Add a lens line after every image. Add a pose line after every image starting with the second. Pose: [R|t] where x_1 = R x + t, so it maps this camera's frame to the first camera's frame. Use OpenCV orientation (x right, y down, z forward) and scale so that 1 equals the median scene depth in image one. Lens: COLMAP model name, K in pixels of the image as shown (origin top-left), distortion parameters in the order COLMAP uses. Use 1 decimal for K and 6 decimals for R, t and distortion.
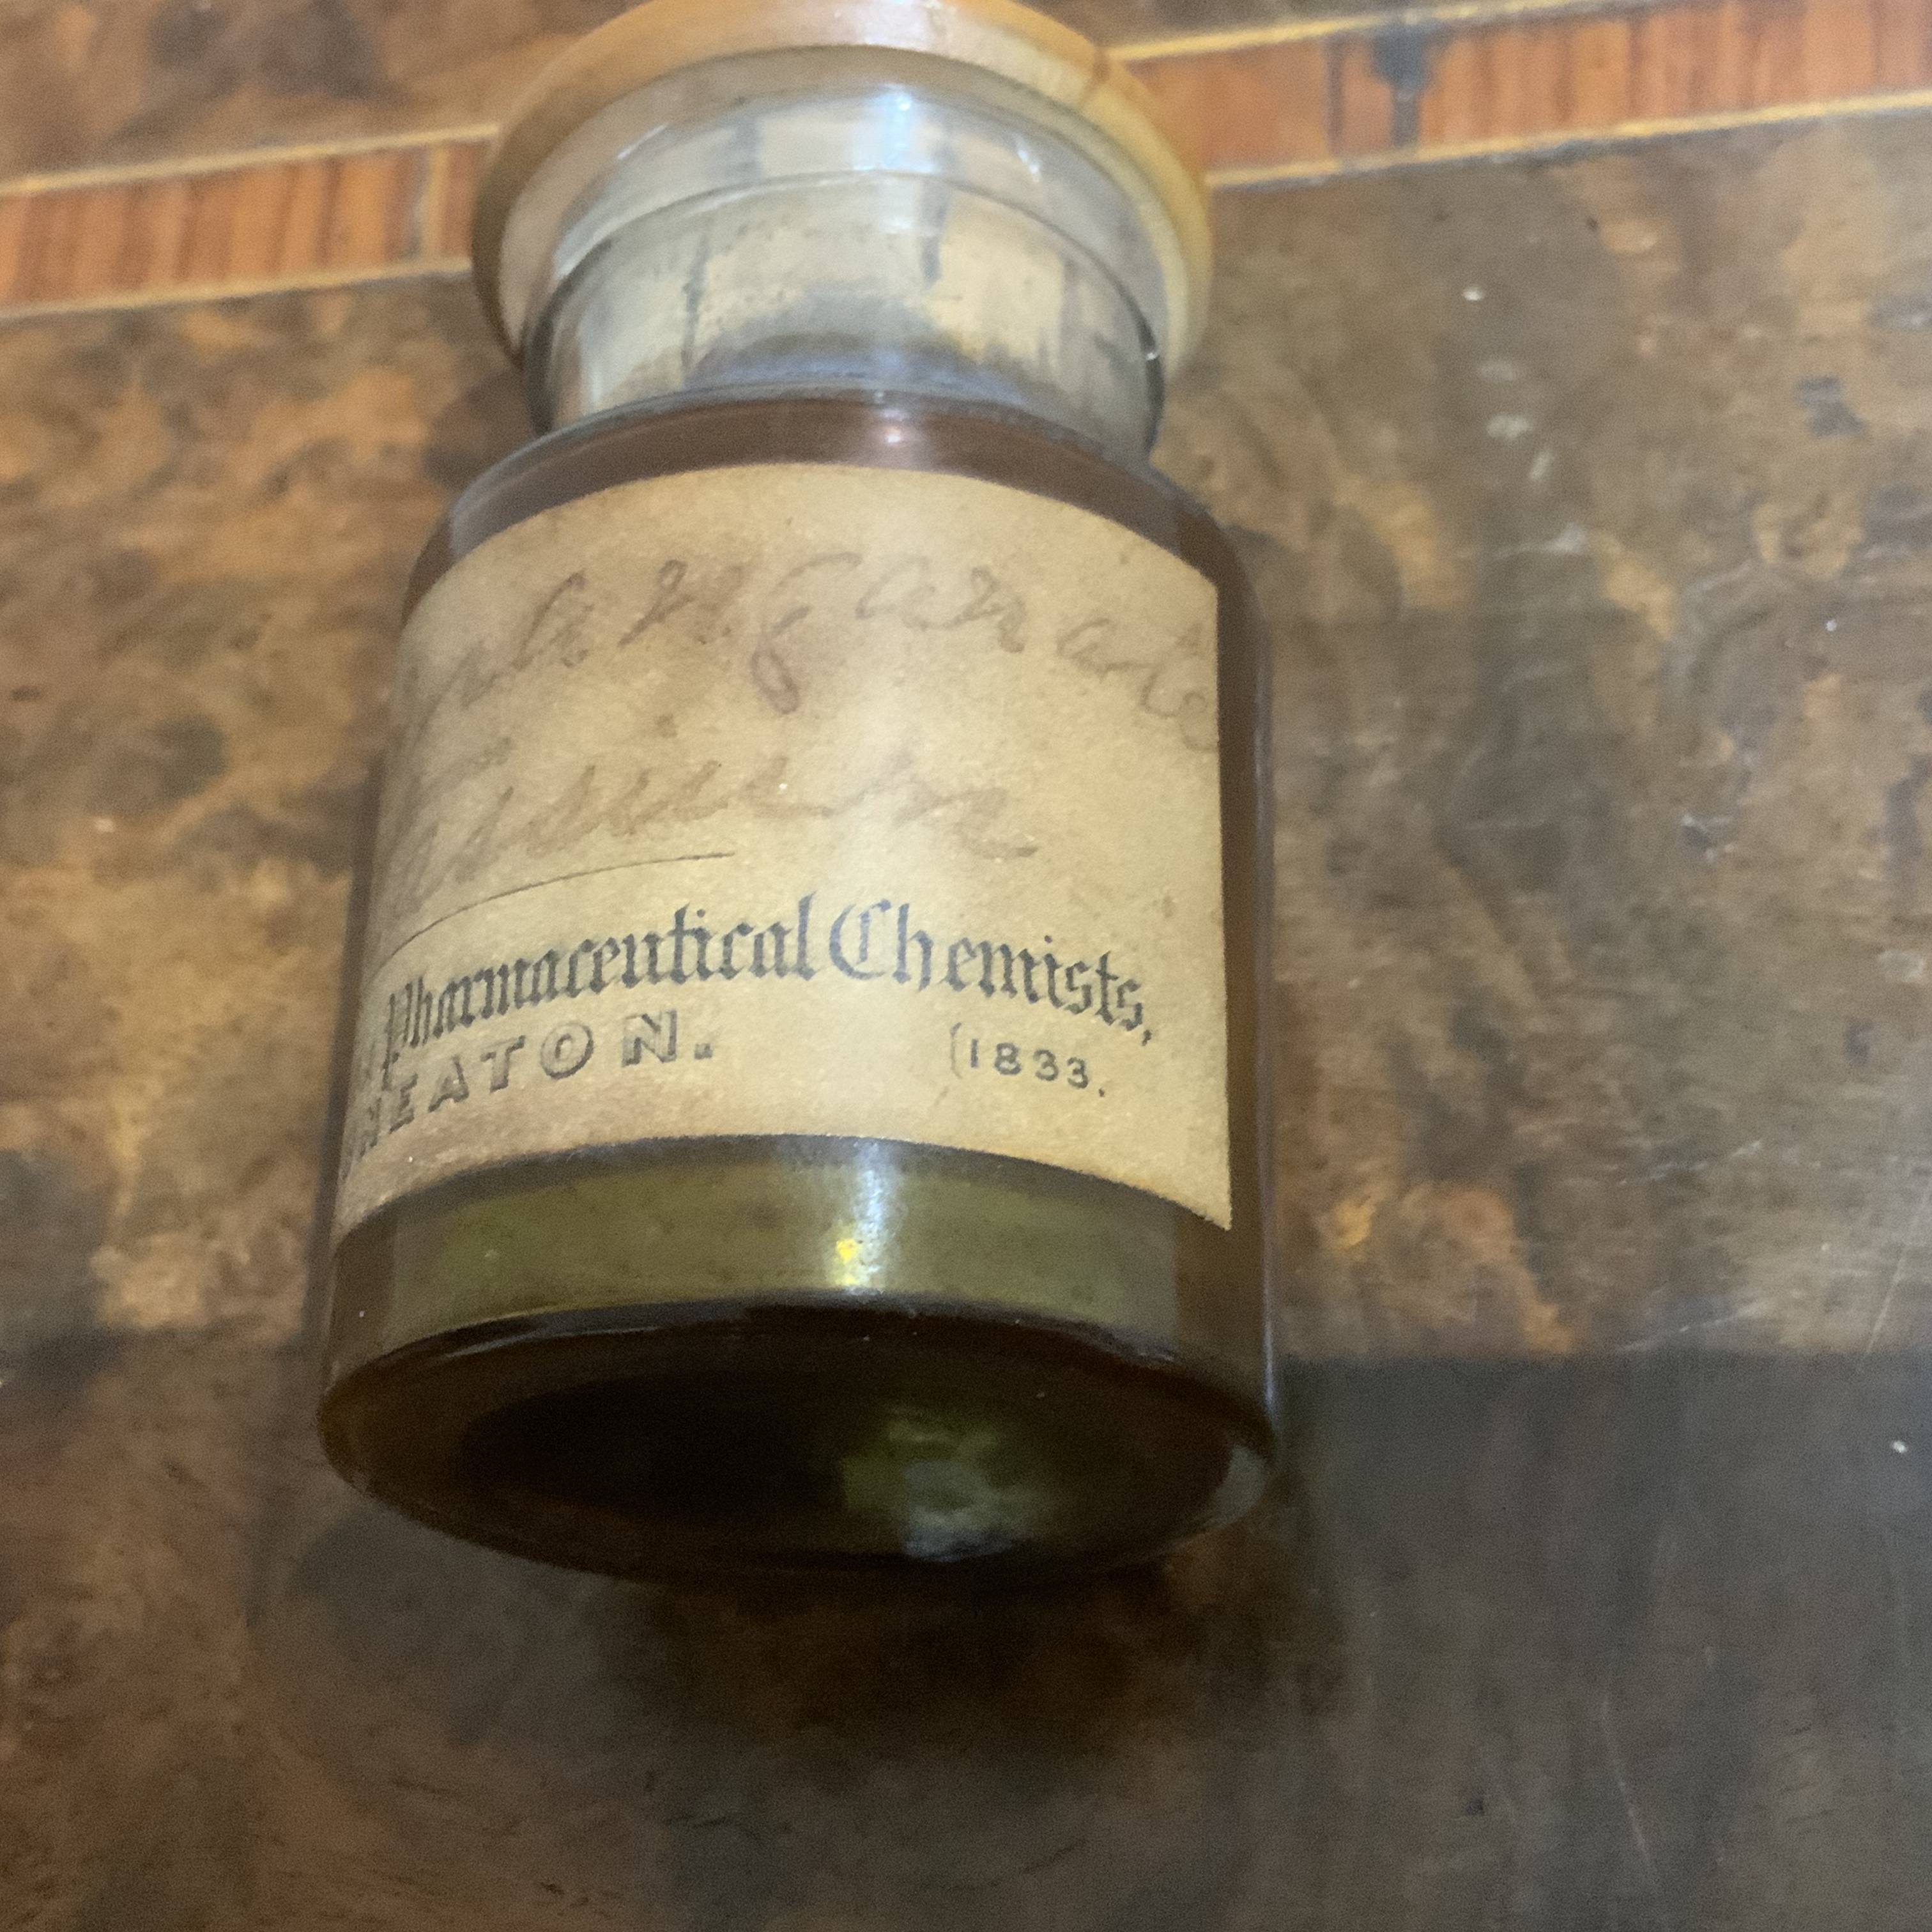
lens RADIAL K [[2911.7, 0, 977.2], [0, 2911.7, 945.3], [0, 0, 1]] dist [0.093476, 0.000000]
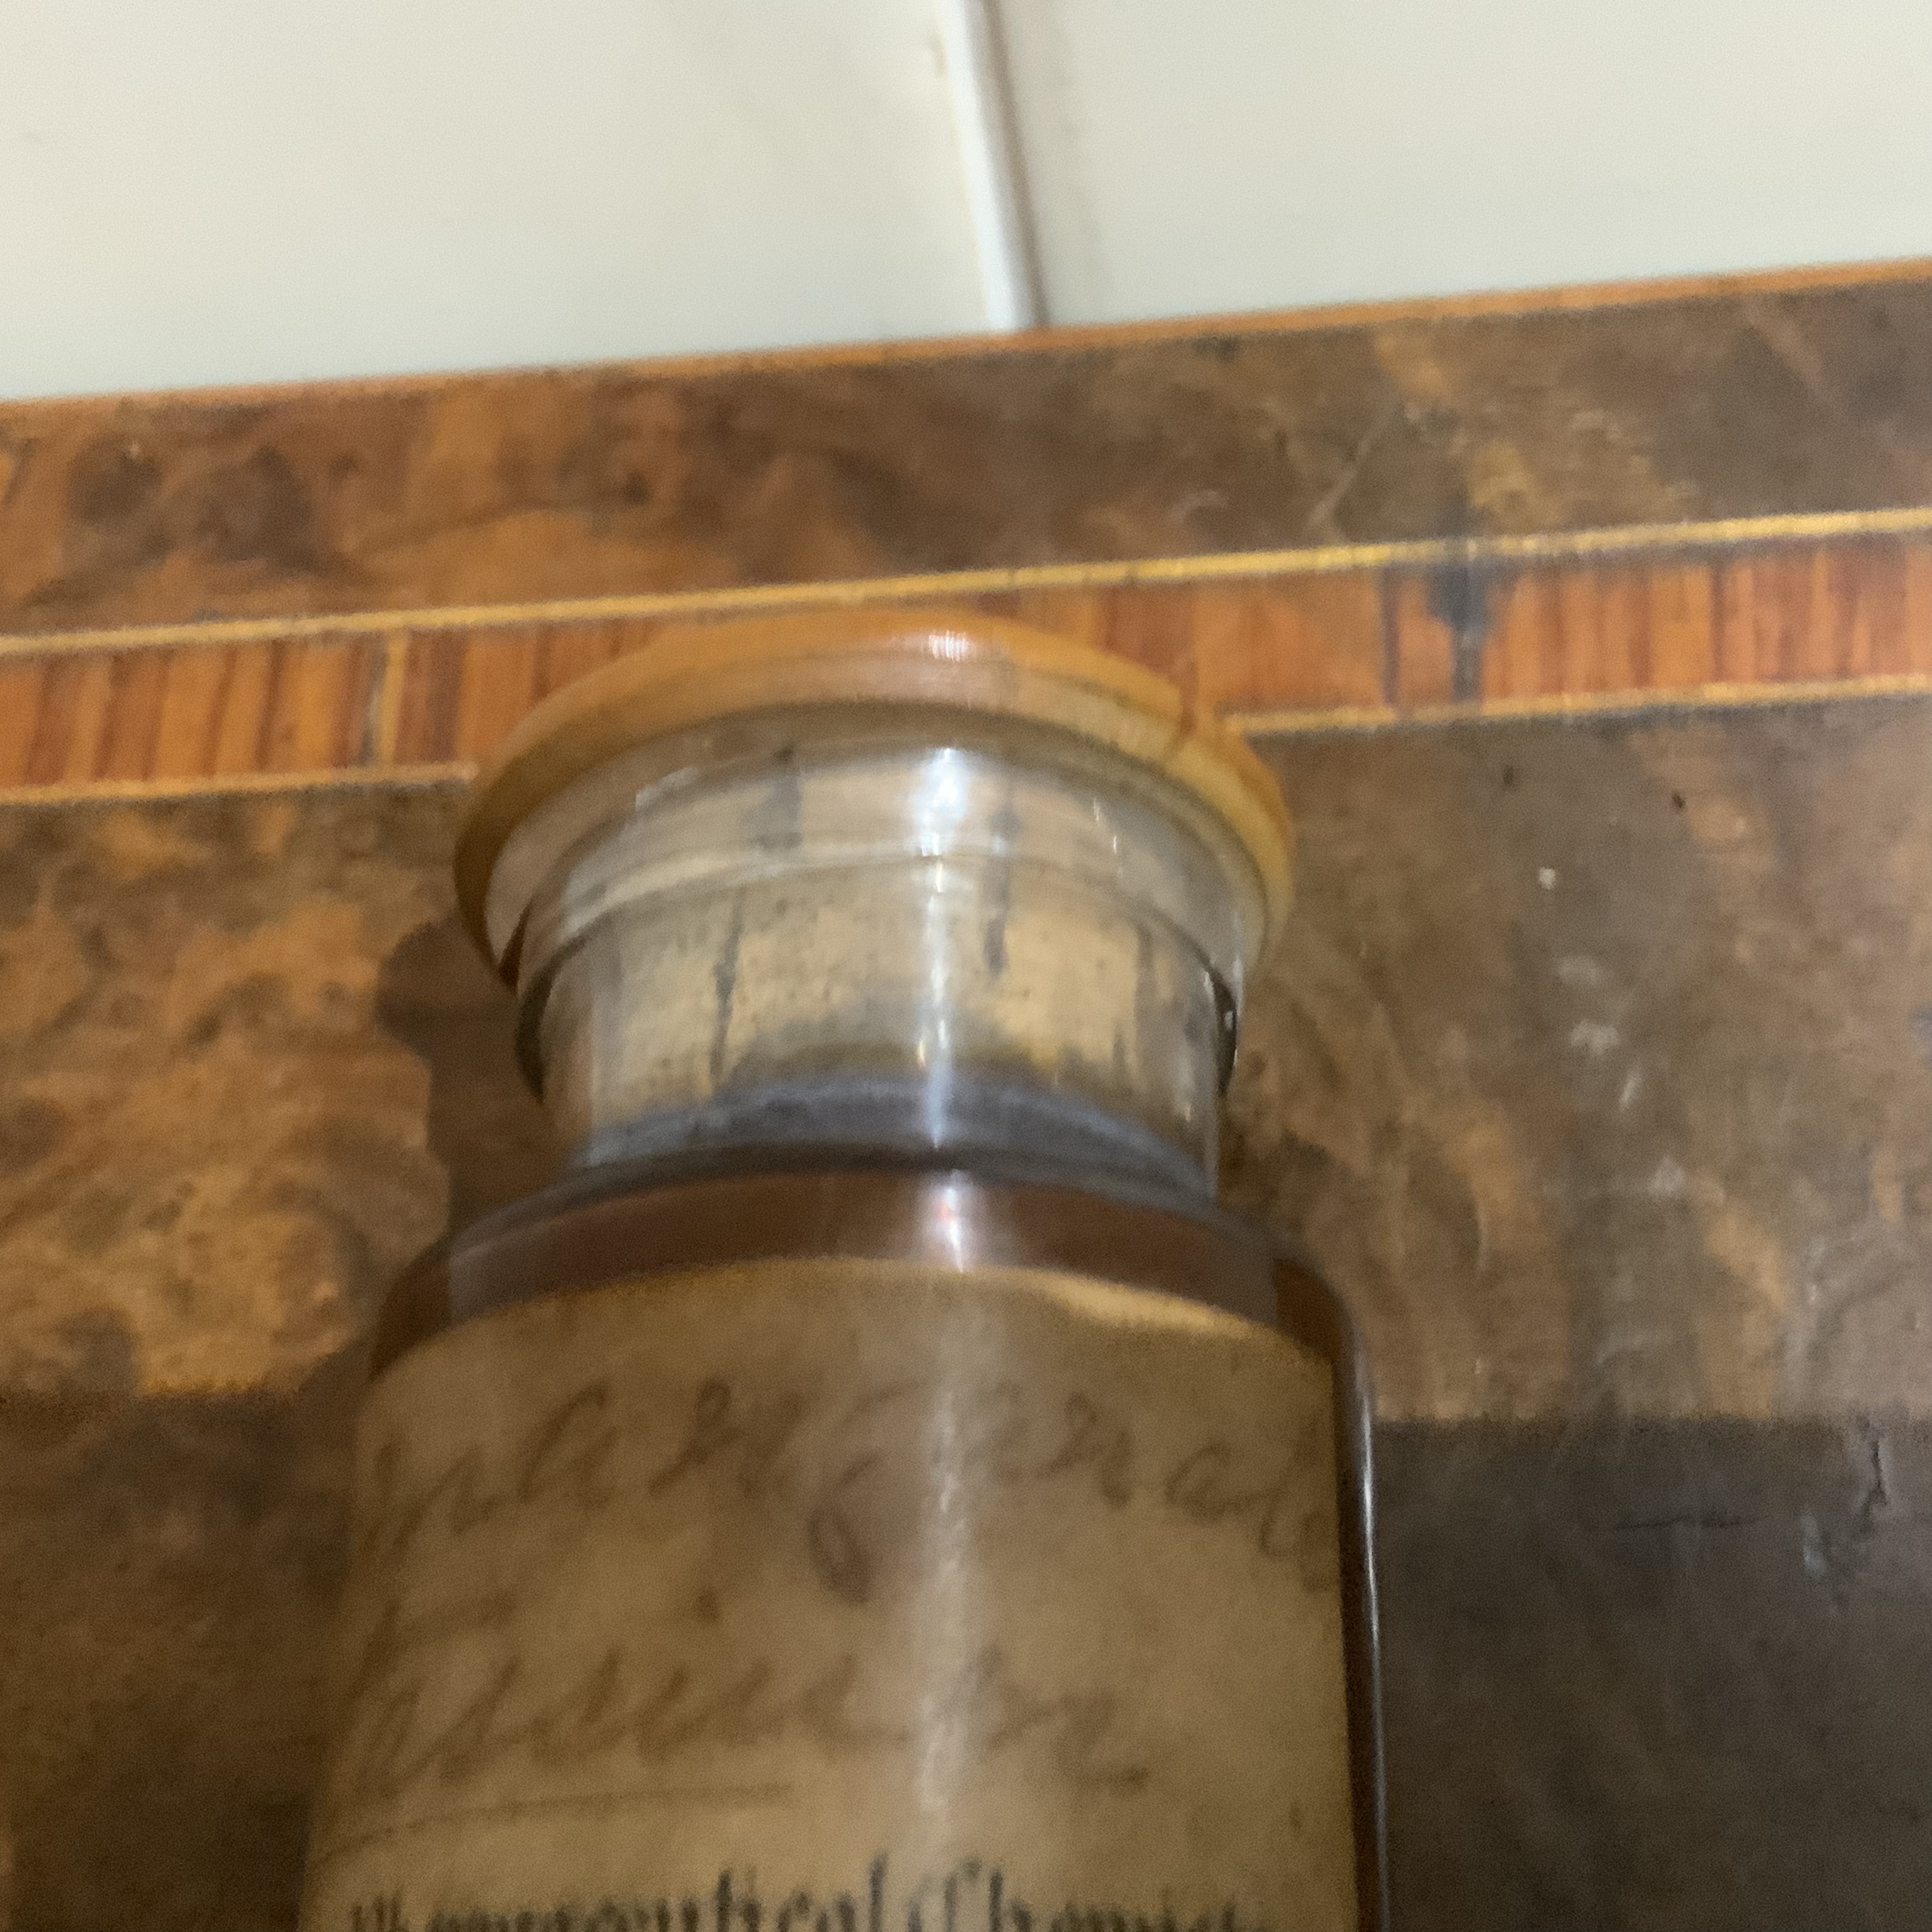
lens RADIAL K [[2911.7, 0, 974.0], [0, 2911.7, 939.8], [0, 0, 1]] dist [0.093476, 0.000000]
pose [[0.998453, 0.024295, 0.050019, -0.057275], [-0.022347, 0.998983, -0.039154, -0.174954], [-0.050919, 0.037976, 0.997981, 0.113167]]
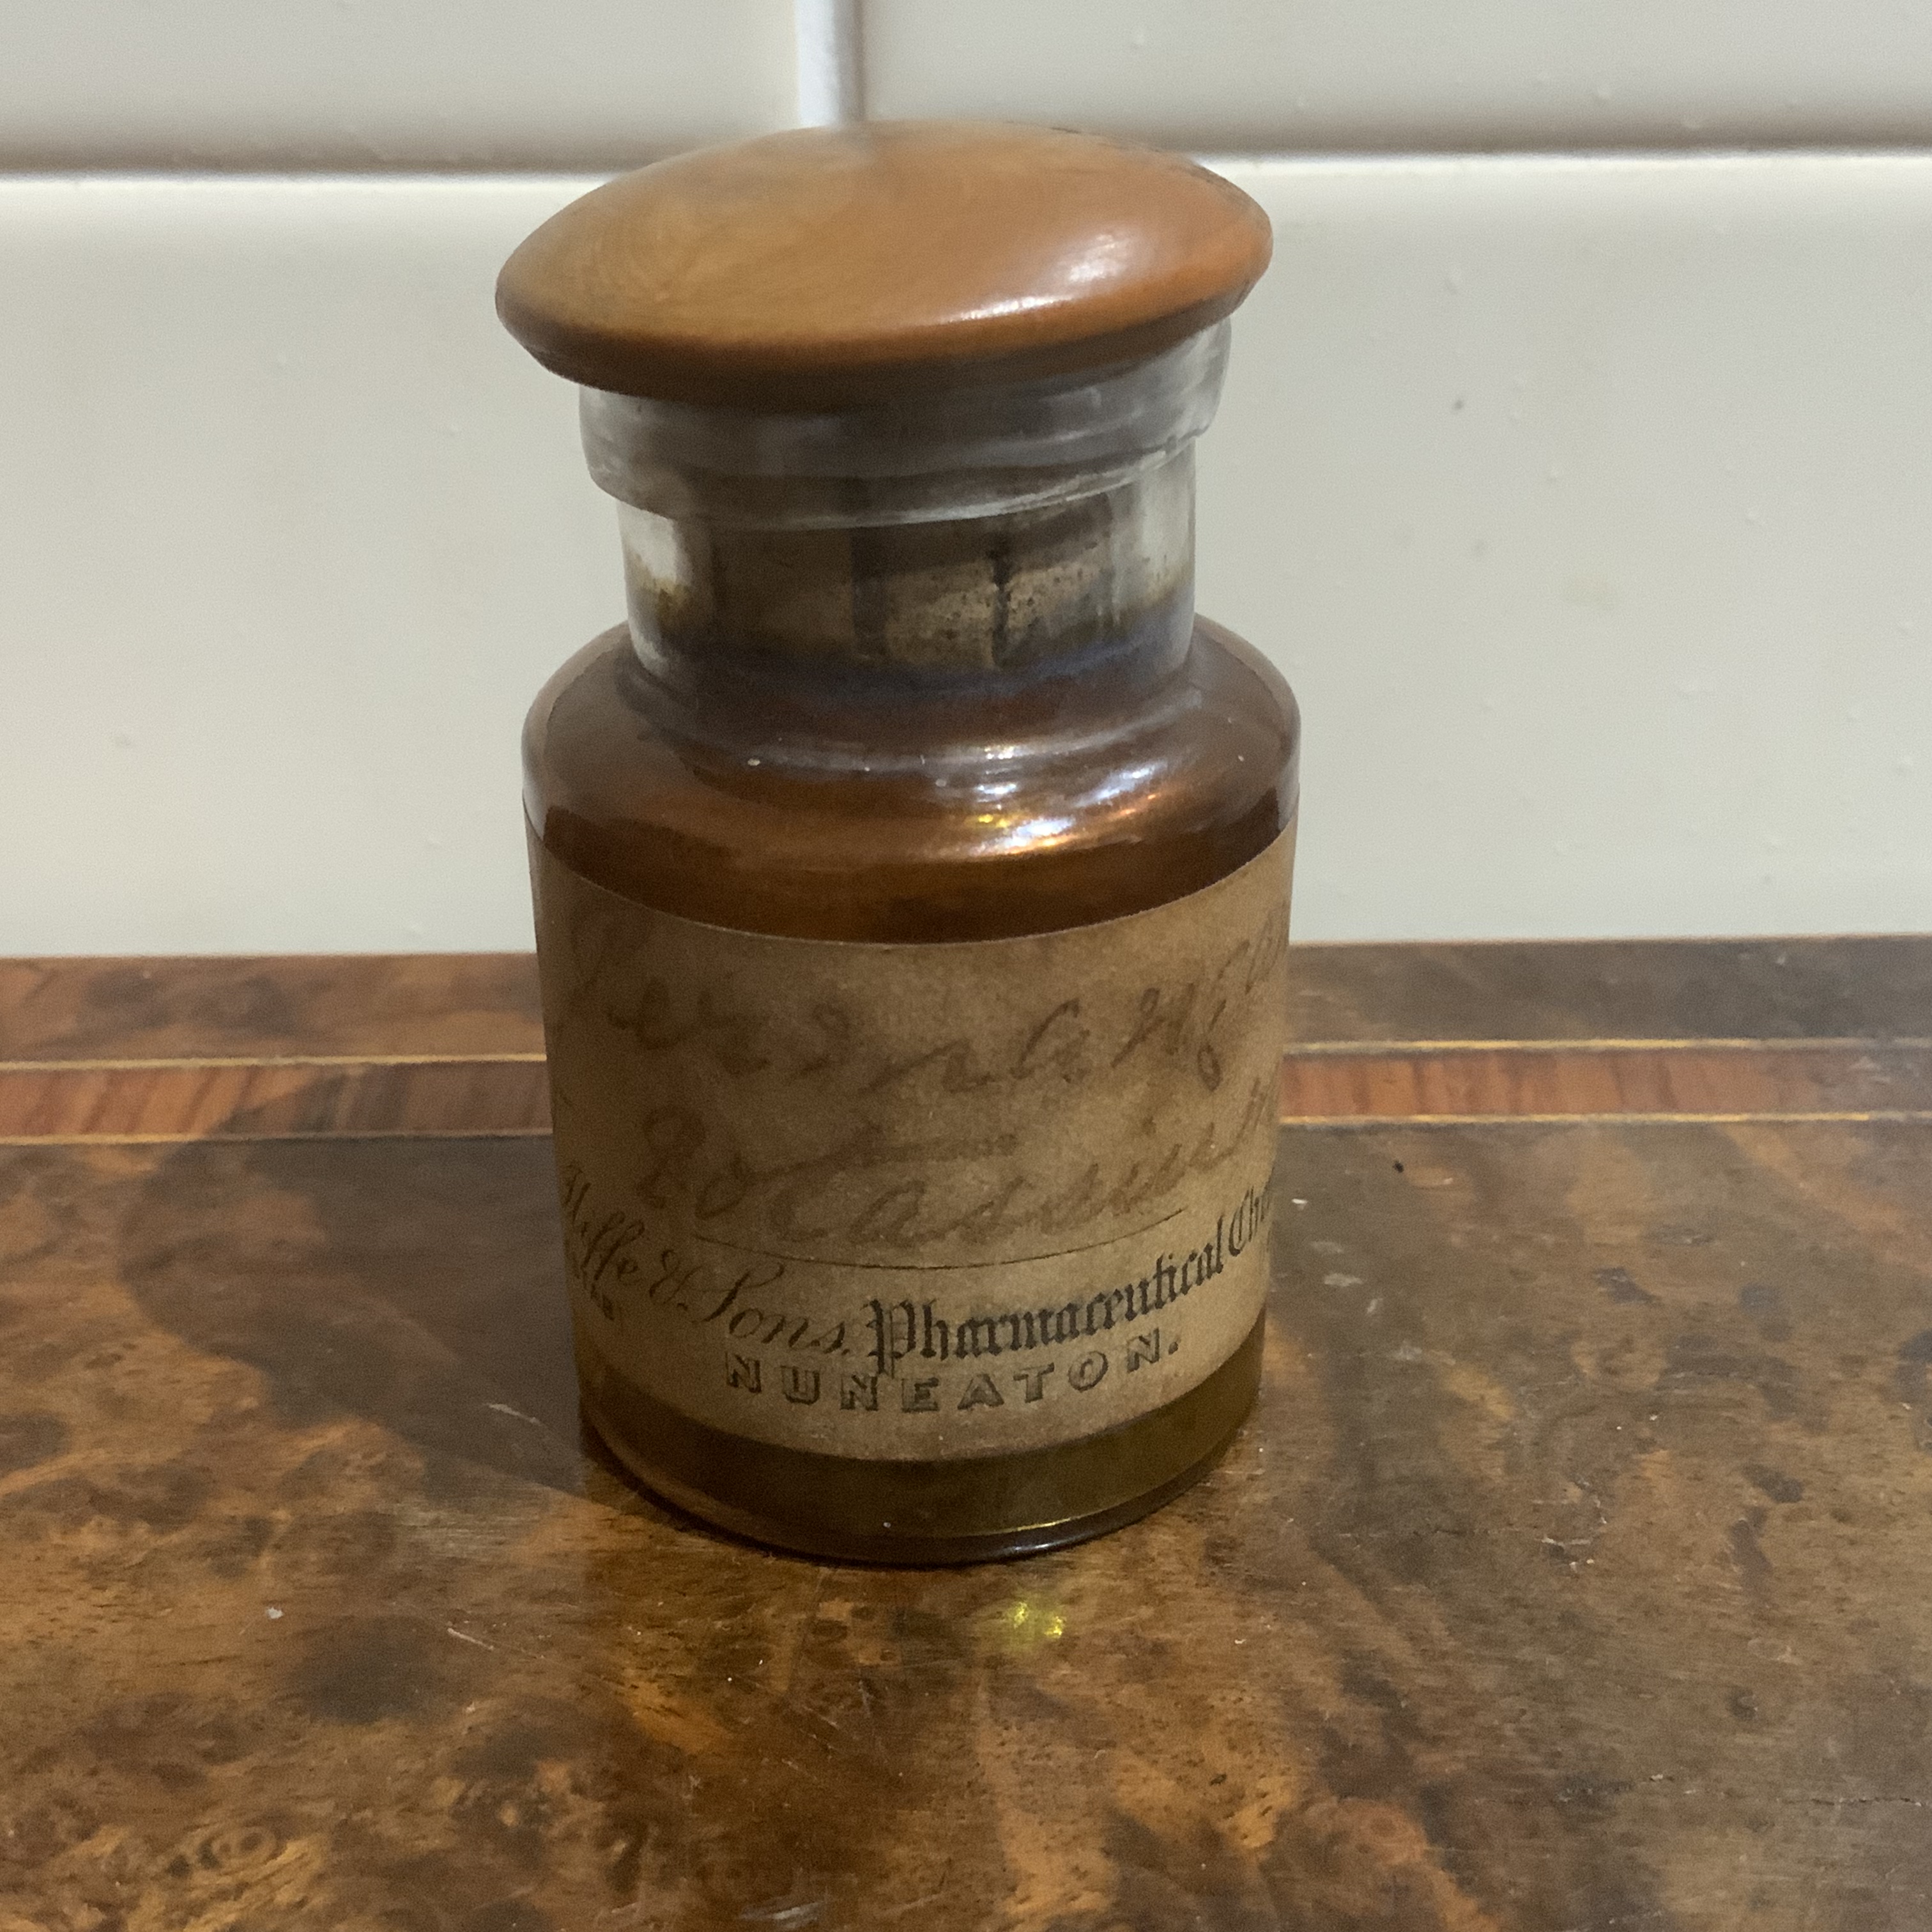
lens RADIAL K [[2911.7, 0, 962.2], [0, 2911.7, 958.1], [0, 0, 1]] dist [0.093476, 0.000000]
pose [[0.983462, 0.144278, 0.109478, -0.101617], [-0.048664, 0.792757, -0.607592, 0.419084], [-0.174452, 0.592216, 0.786668, 0.090075]]
